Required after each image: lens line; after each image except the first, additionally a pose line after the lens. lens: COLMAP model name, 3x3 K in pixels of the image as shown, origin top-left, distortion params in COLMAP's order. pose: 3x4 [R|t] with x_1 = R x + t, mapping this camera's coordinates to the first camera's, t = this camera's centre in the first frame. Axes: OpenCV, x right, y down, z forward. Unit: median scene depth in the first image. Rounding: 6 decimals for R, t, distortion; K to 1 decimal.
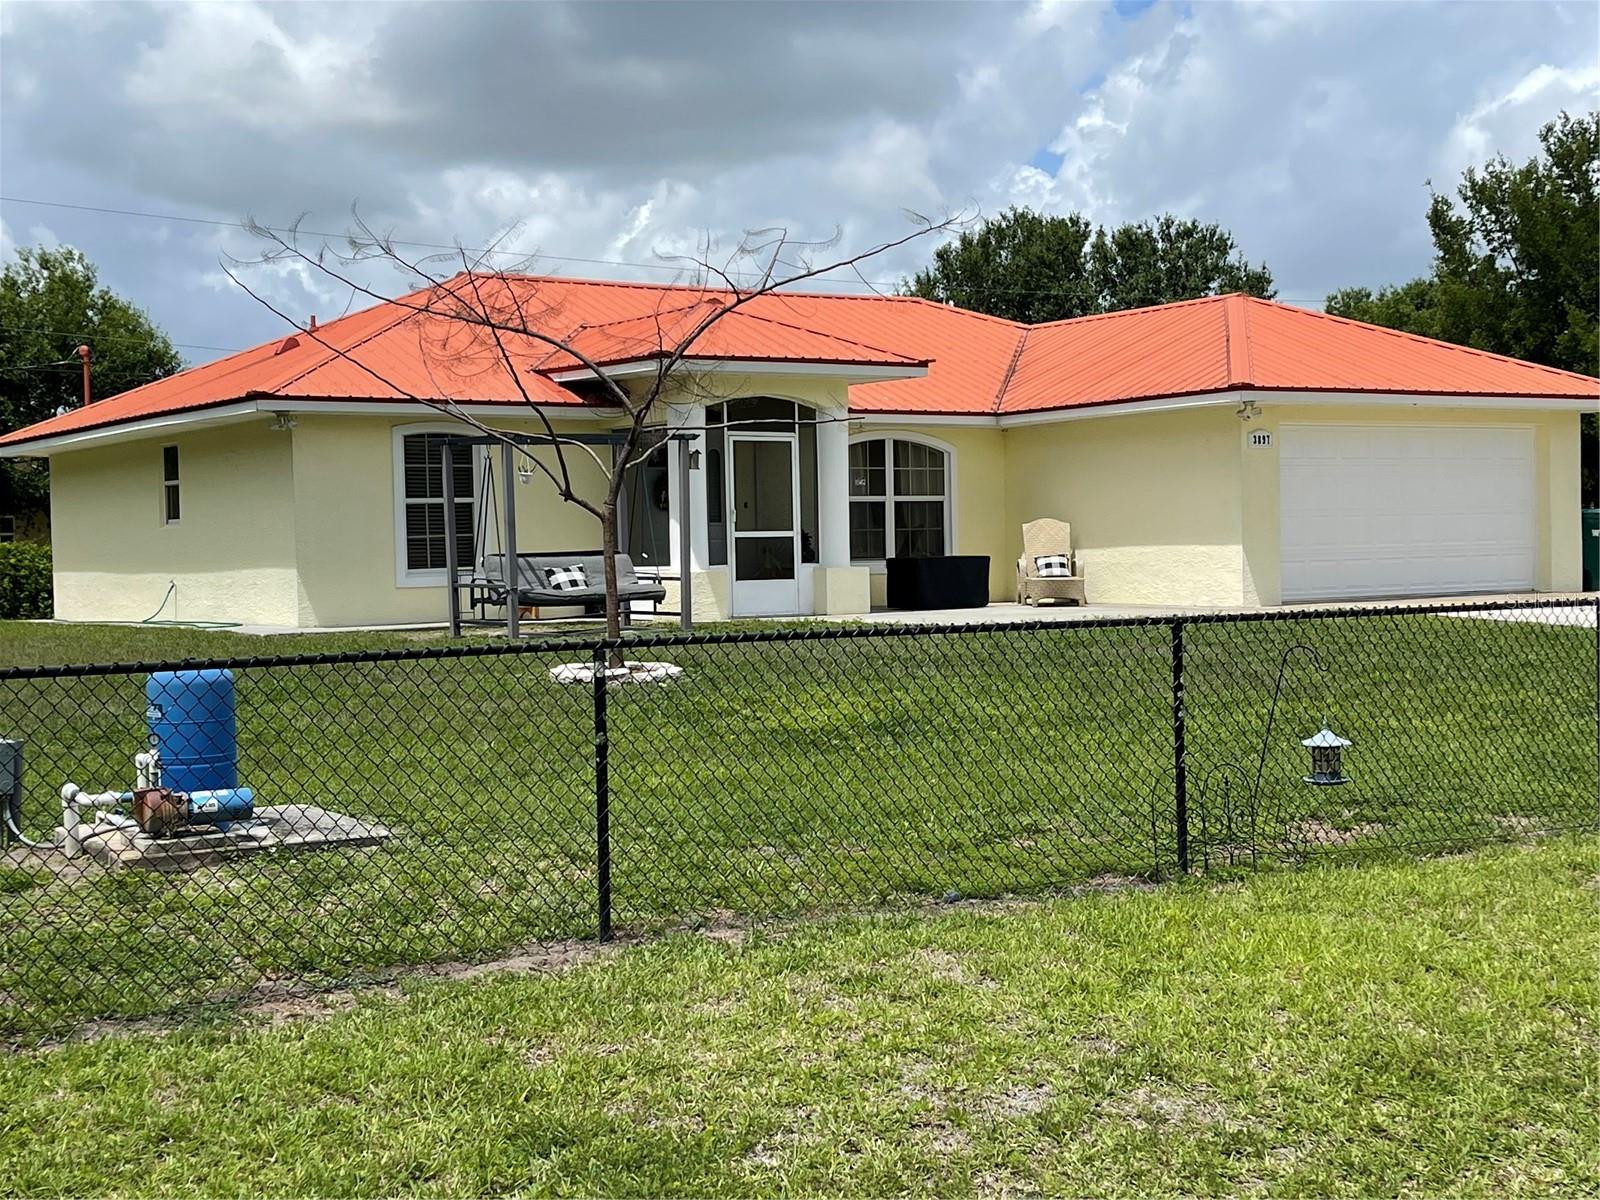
lens RADIAL K [[2227.5, 0, 800.0], [0, 2227.5, 600.0], [0, 0, 1]] dist [0.123587, -0.429457]
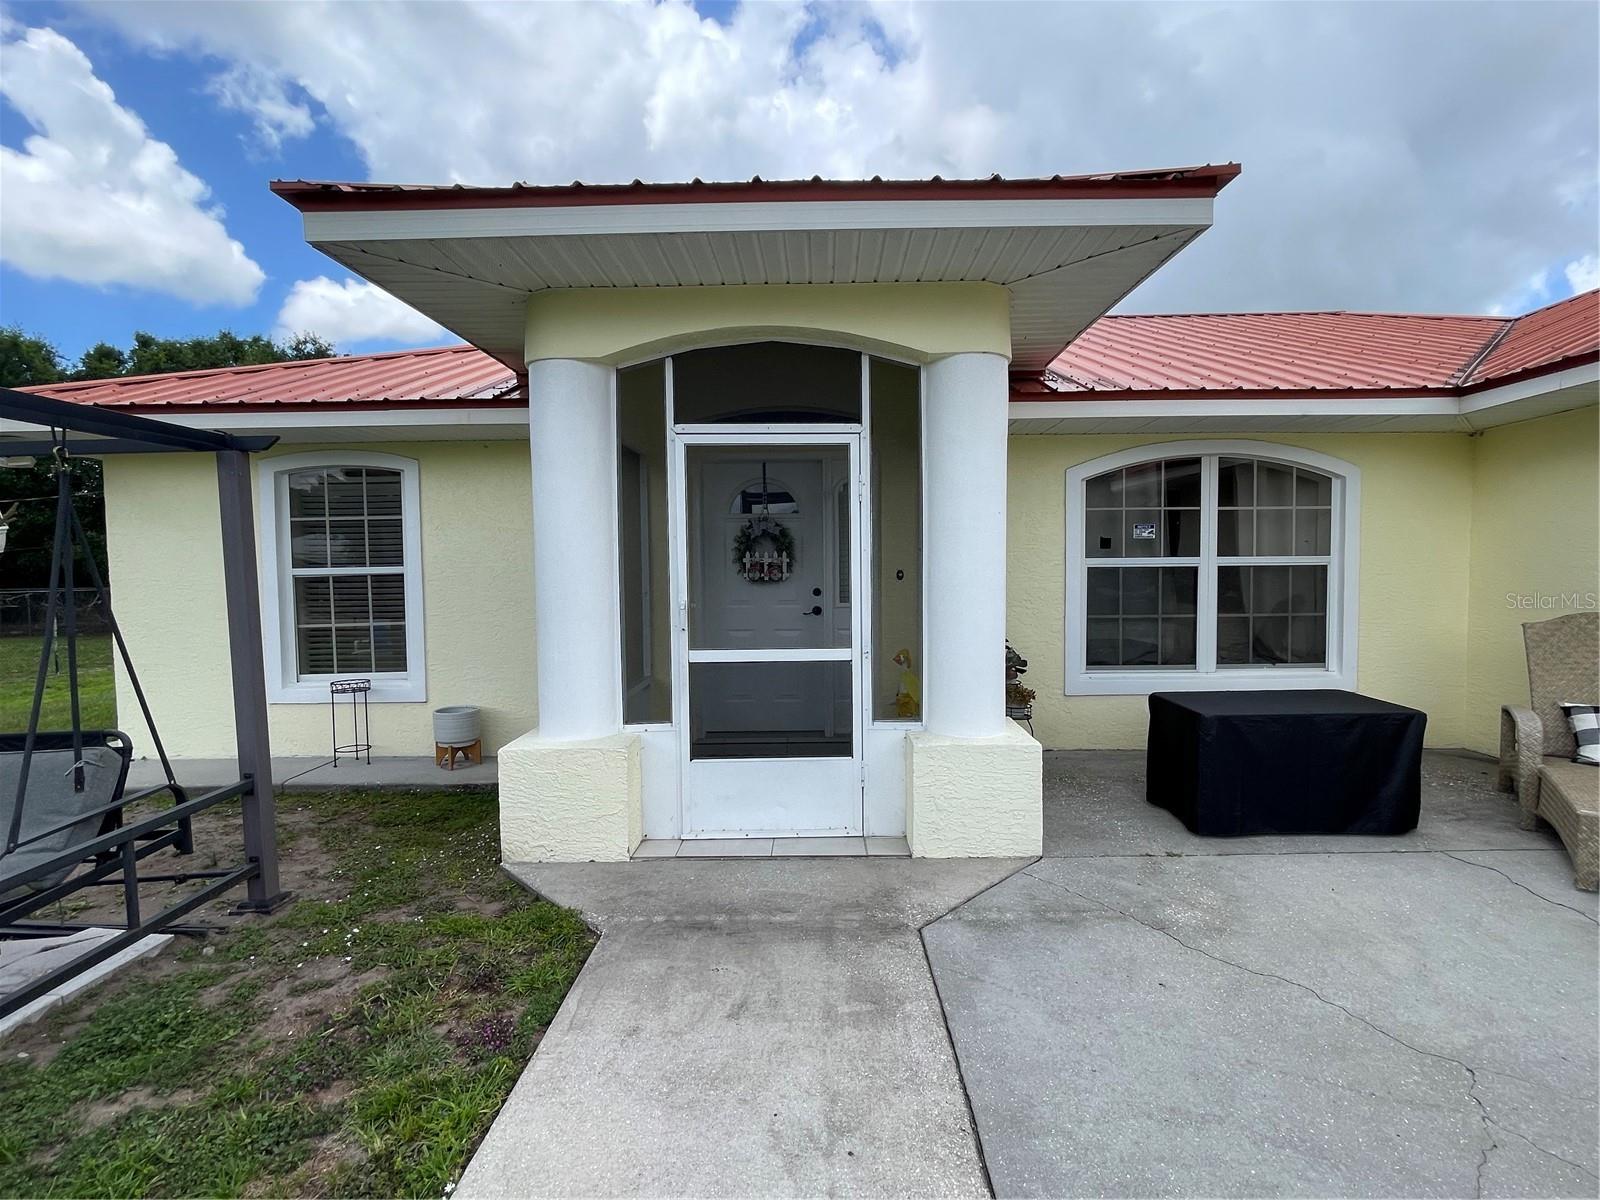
lens RADIAL K [[754.8, 0, 815.4], [0, 754.8, 594.3], [0, 0, 1]] dist [-0.001760, 0.001220]
pose [[0.821914, 0.033504, -0.568626, 0.083580], [-0.017763, 0.999291, 0.033204, -0.051537], [0.569335, -0.017191, 0.821926, 0.971914]]
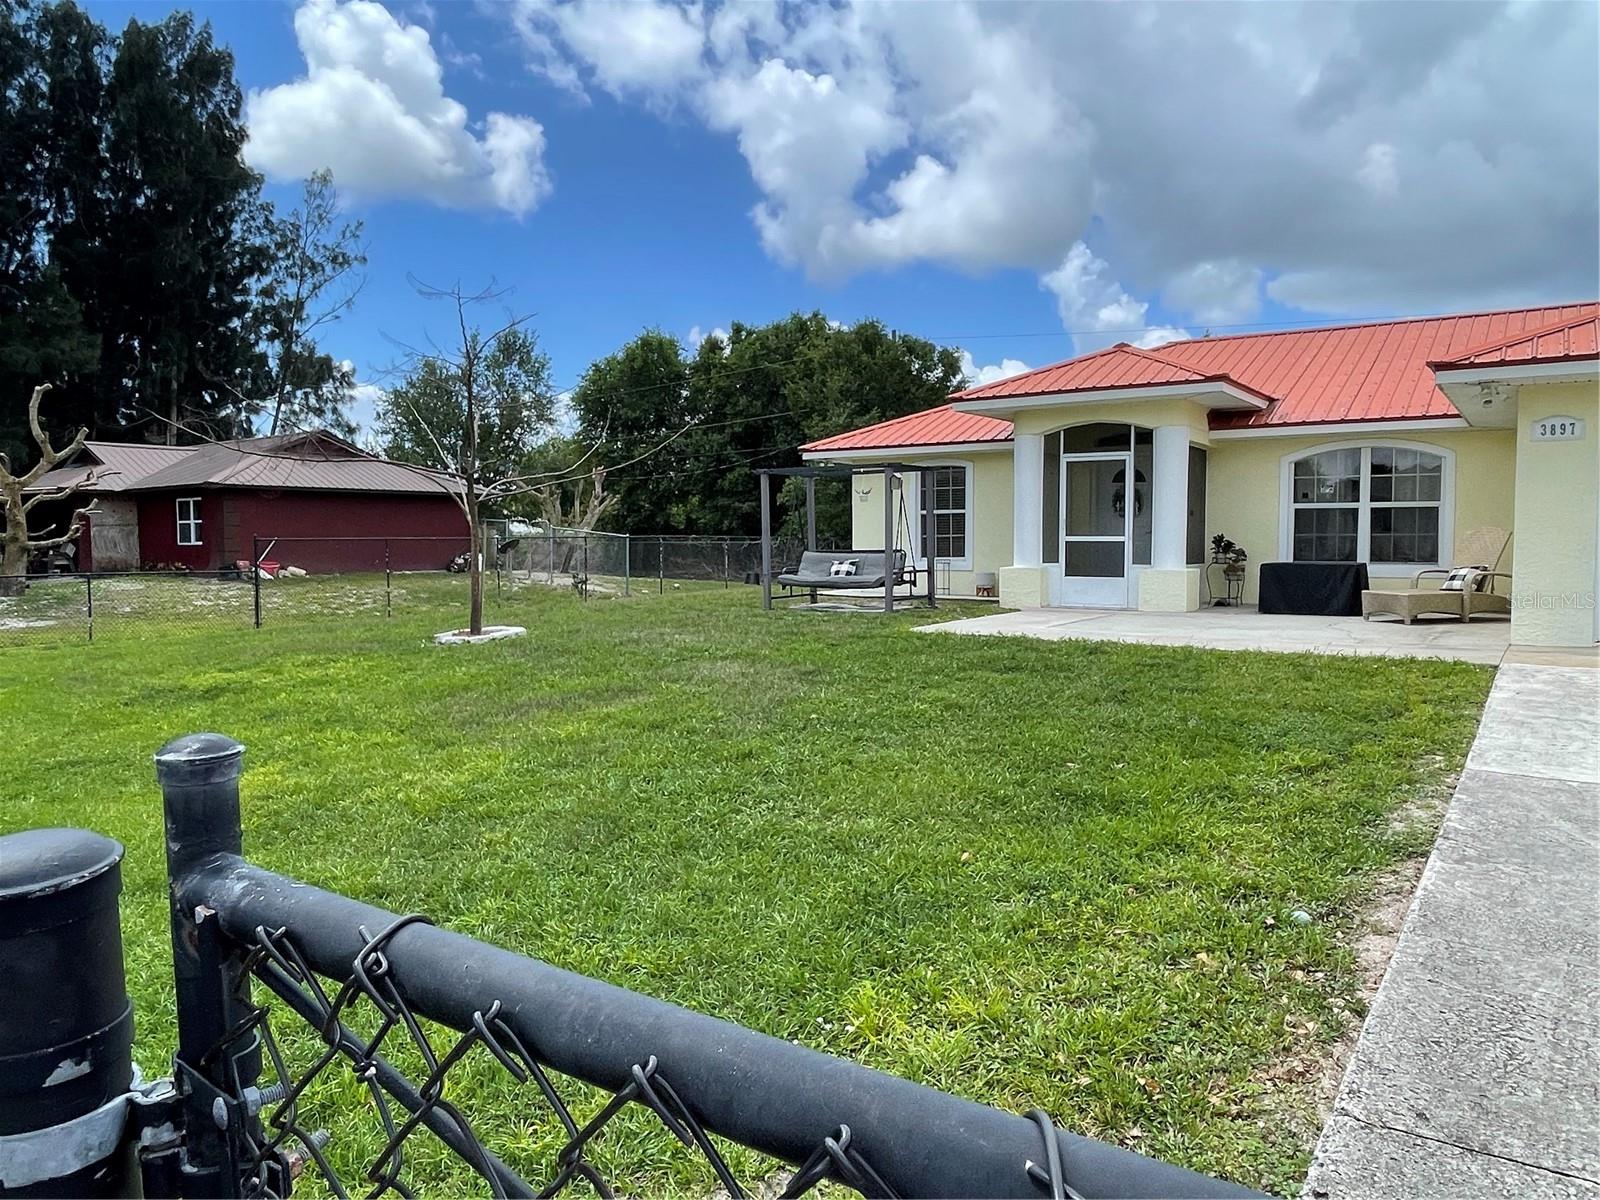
lens RADIAL K [[1083.7, 0, 821.4], [0, 1083.7, 596.7], [0, 0, 1]] dist [0.003983, -0.001296]
pose [[0.373140, 0.070815, -0.925068, 0.514274], [-0.028305, 0.997488, 0.064941, -0.035344], [0.927343, 0.001952, 0.374207, 0.713966]]
